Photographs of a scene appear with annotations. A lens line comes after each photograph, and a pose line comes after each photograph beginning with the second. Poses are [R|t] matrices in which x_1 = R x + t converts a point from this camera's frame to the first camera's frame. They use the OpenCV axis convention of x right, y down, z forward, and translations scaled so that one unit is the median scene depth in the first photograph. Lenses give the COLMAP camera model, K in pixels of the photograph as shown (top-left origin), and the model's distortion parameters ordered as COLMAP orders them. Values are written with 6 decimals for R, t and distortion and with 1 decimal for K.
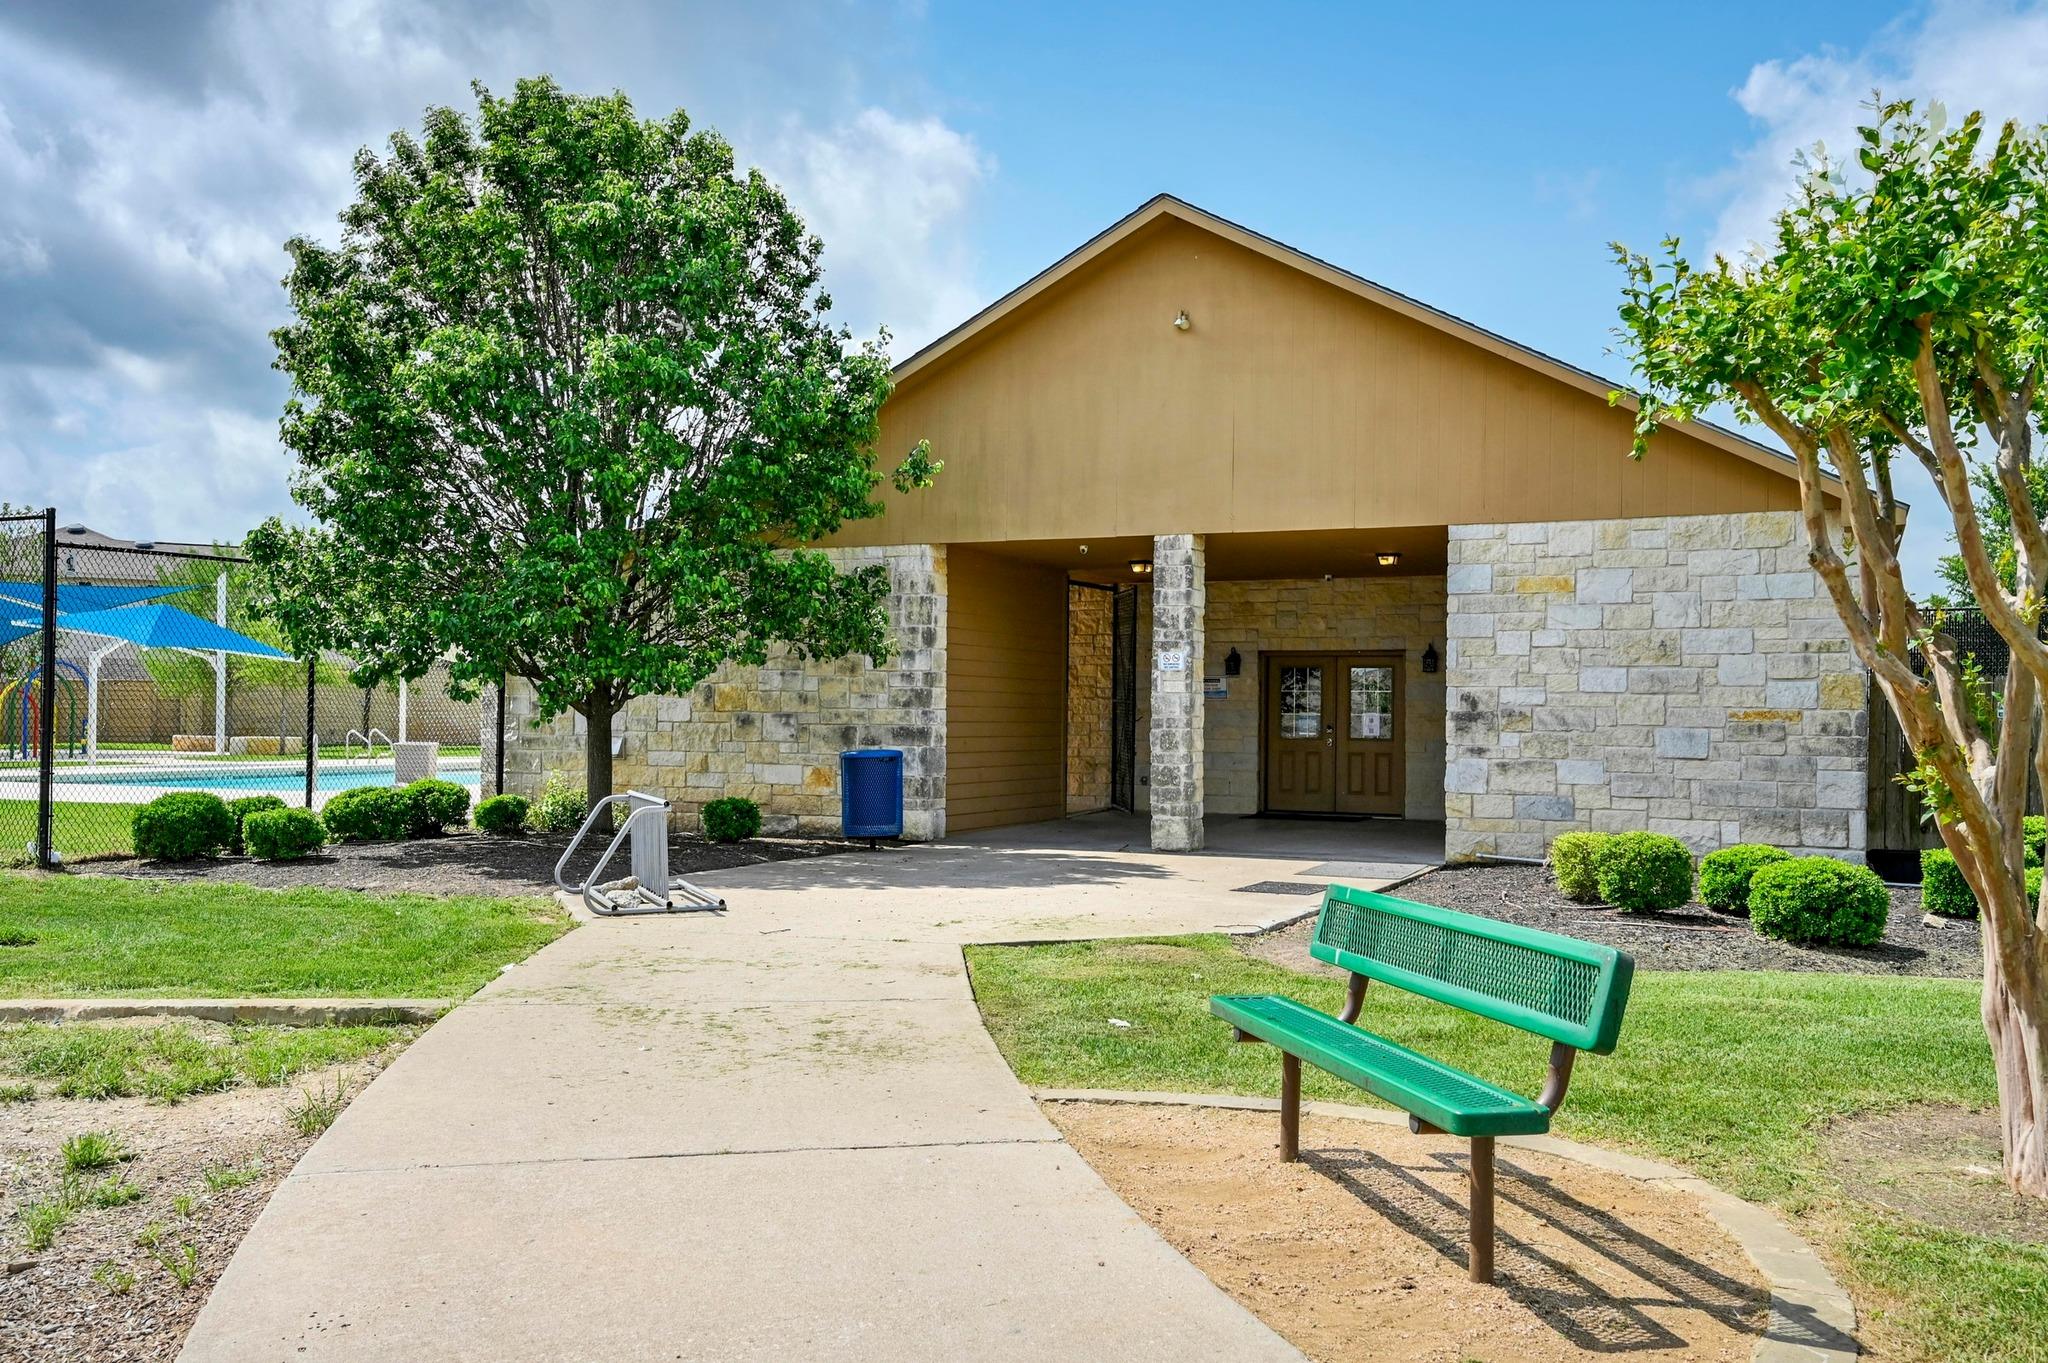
lens RADIAL K [[1750.7, 0, 1024.0], [0, 1750.7, 681.5], [0, 0, 1]] dist [0.009094, 0.003013]
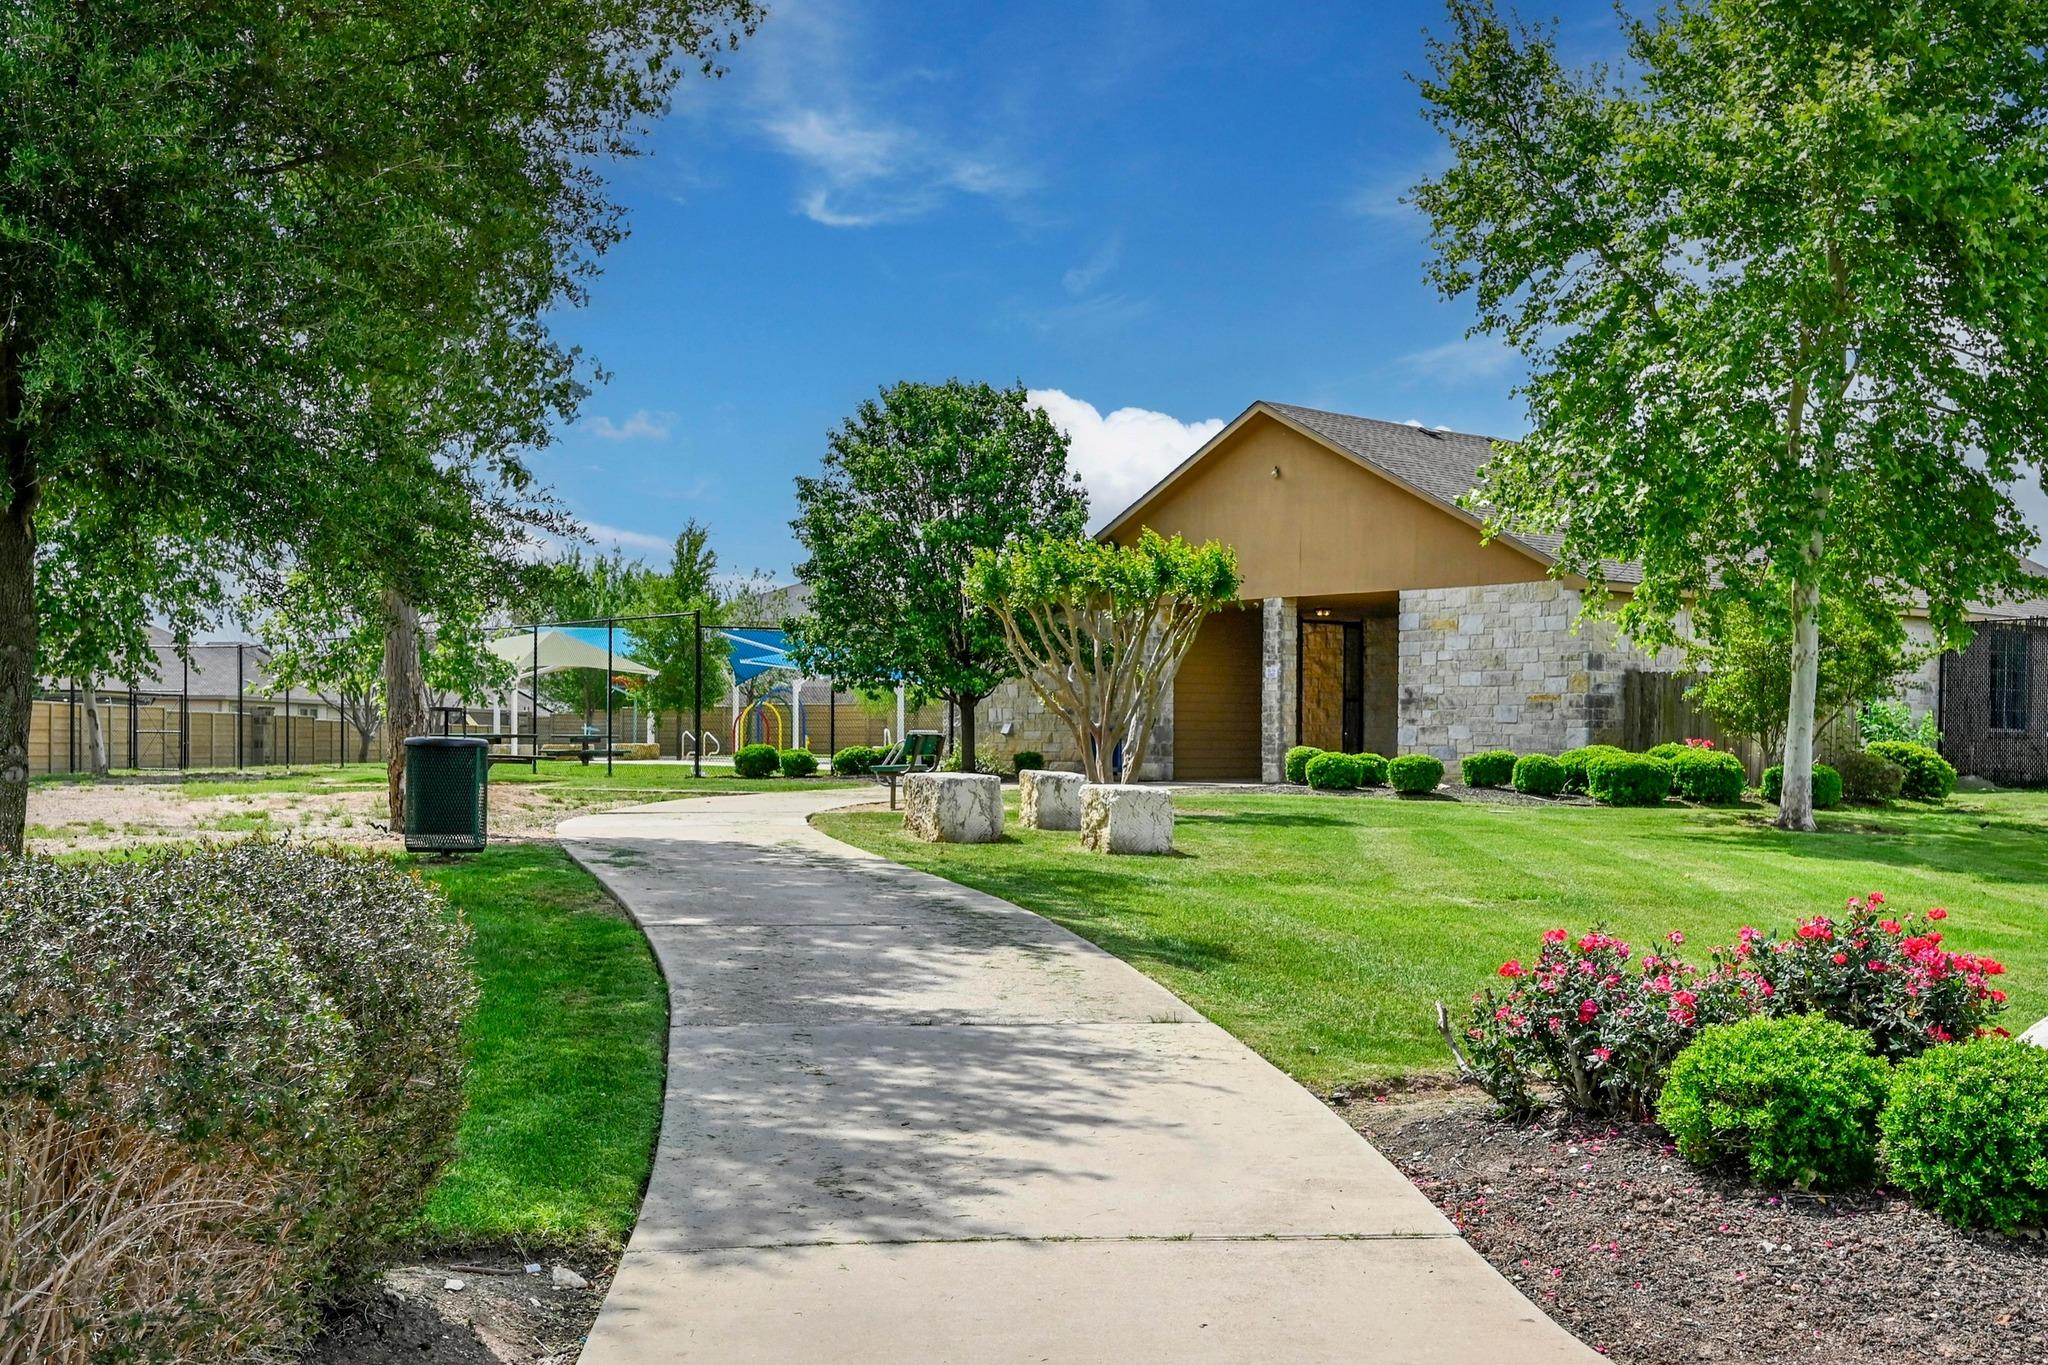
lens RADIAL K [[1750.7, 0, 1024.0], [0, 1750.7, 682.5], [0, 0, 1]] dist [0.009094, 0.003013]
pose [[0.927843, -0.016750, -0.372595, 0.542483], [0.013393, 0.999843, -0.011597, 0.016240], [0.372731, 0.005769, 0.927922, -0.737423]]
